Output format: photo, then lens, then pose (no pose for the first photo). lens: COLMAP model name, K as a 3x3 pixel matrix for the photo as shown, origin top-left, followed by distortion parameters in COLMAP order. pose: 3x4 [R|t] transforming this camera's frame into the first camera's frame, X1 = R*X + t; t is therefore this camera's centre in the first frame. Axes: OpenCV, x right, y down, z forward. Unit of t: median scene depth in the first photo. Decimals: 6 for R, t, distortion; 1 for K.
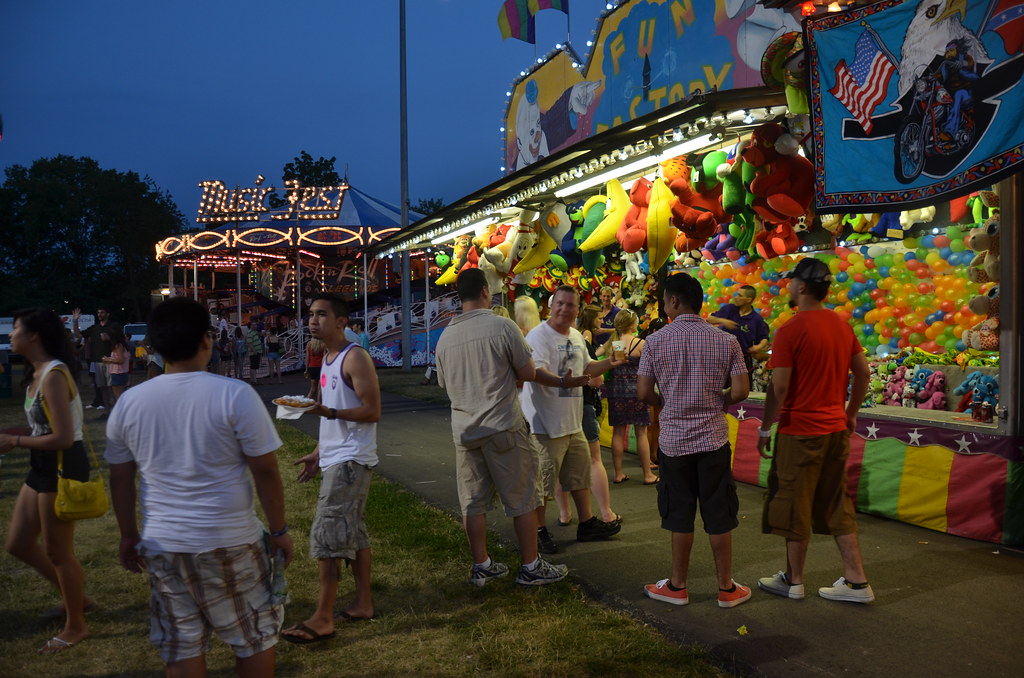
lens RADIAL K [[804.1, 0, 511.8], [0, 804.1, 342.0], [0, 0, 1]] dist [-0.030108, 0.006326]
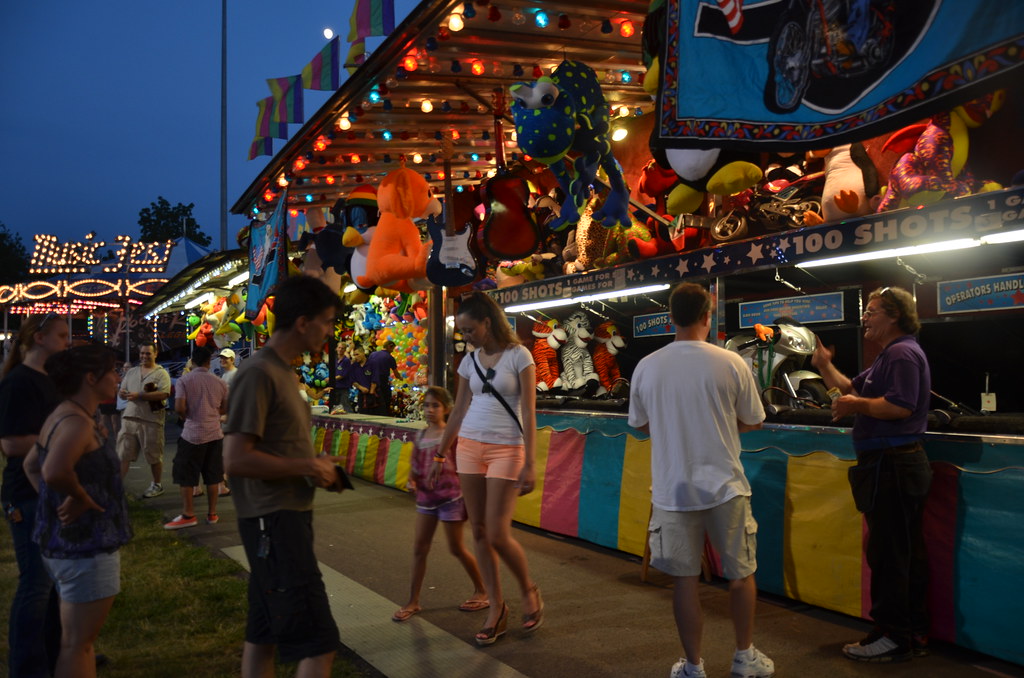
lens RADIAL K [[804.1, 0, 510.1], [0, 804.1, 337.3], [0, 0, 1]] dist [-0.030108, 0.006326]
pose [[0.990079, -0.000605, 0.140509, 0.090321], [0.008597, 0.998378, -0.056280, 0.000940], [-0.140247, 0.056930, 0.988479, -0.131656]]
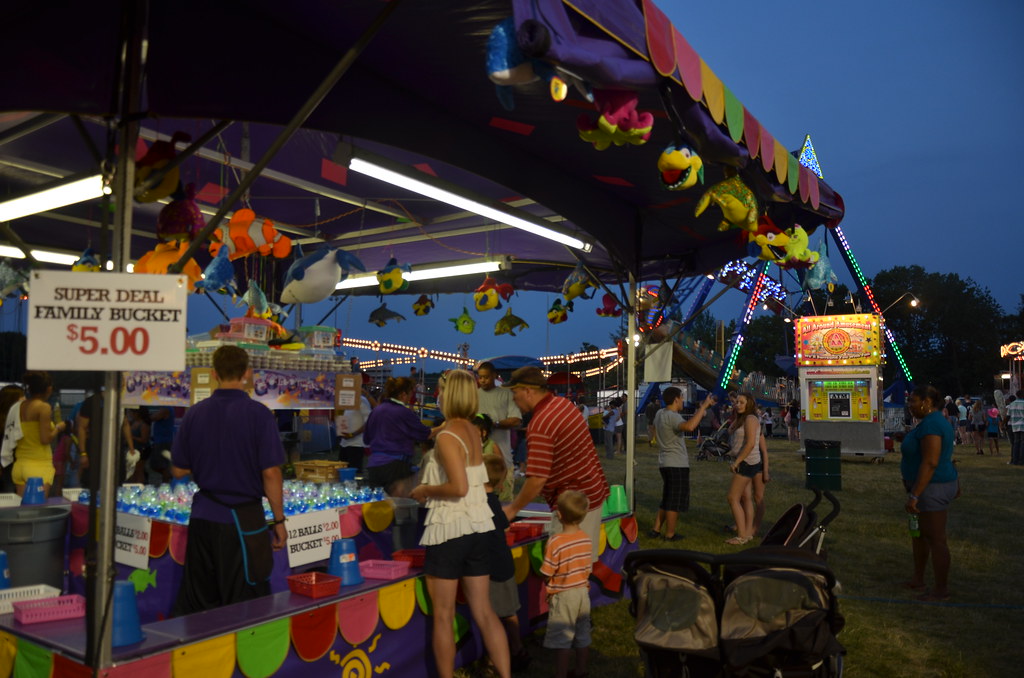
lens RADIAL K [[804.1, 0, 505.3], [0, 804.1, 341.3], [0, 0, 1]] dist [-0.030108, 0.006326]
pose [[0.604669, -0.037278, -0.795604, 0.217642], [-0.033932, 0.996791, -0.072494, 0.012348], [0.795753, 0.070831, 0.601464, -0.758544]]
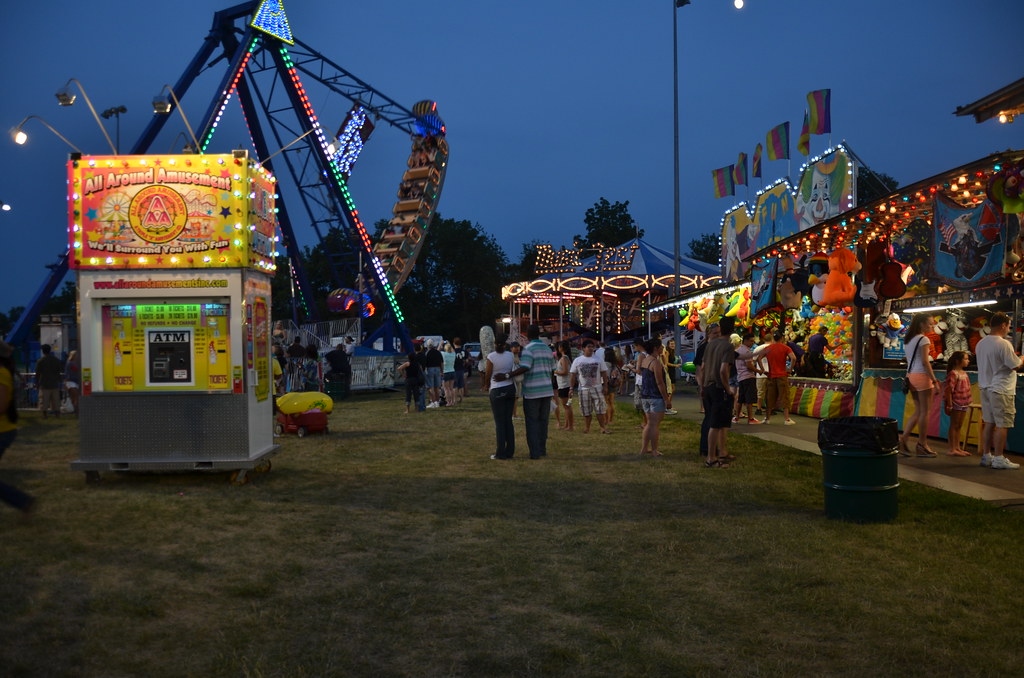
lens RADIAL K [[804.1, 0, 517.7], [0, 804.1, 340.0], [0, 0, 1]] dist [-0.030108, 0.006326]
pose [[0.938720, 0.004597, -0.344650, 0.078426], [-0.014184, 0.999579, -0.025302, 0.006875], [0.344388, 0.028640, 0.938390, -0.360737]]
